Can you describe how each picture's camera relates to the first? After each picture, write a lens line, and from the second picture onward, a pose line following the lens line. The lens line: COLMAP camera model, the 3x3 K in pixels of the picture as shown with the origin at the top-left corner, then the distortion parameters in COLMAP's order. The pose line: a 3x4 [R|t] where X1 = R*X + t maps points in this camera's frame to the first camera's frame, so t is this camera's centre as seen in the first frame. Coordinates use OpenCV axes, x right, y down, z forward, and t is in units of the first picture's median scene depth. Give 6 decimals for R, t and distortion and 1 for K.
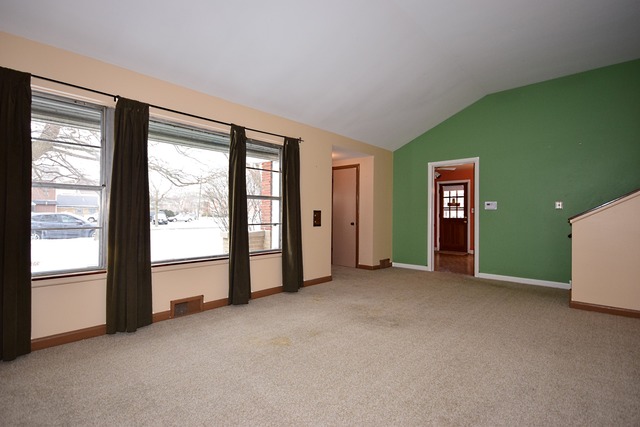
lens RADIAL K [[309.6, 0, 318.7], [0, 309.6, 211.5], [0, 0, 1]] dist [0.013768, -0.000020]
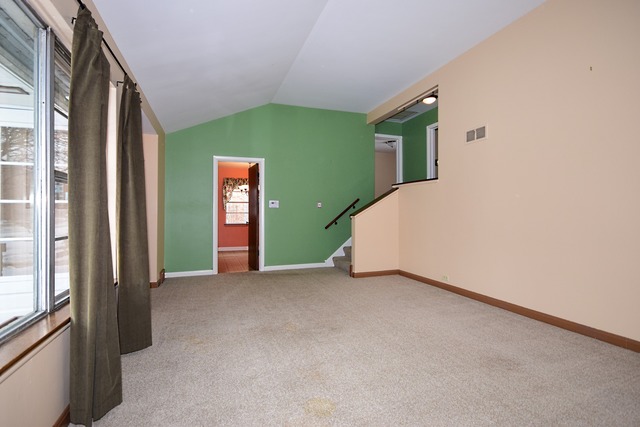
lens RADIAL K [[309.6, 0, 318.7], [0, 309.6, 211.5], [0, 0, 1]] dist [0.013768, -0.000020]
pose [[0.457360, -0.003038, 0.889276, -0.468542], [-0.005430, 0.999966, 0.006209, -0.000539], [-0.889265, -0.007669, 0.457328, 0.463422]]
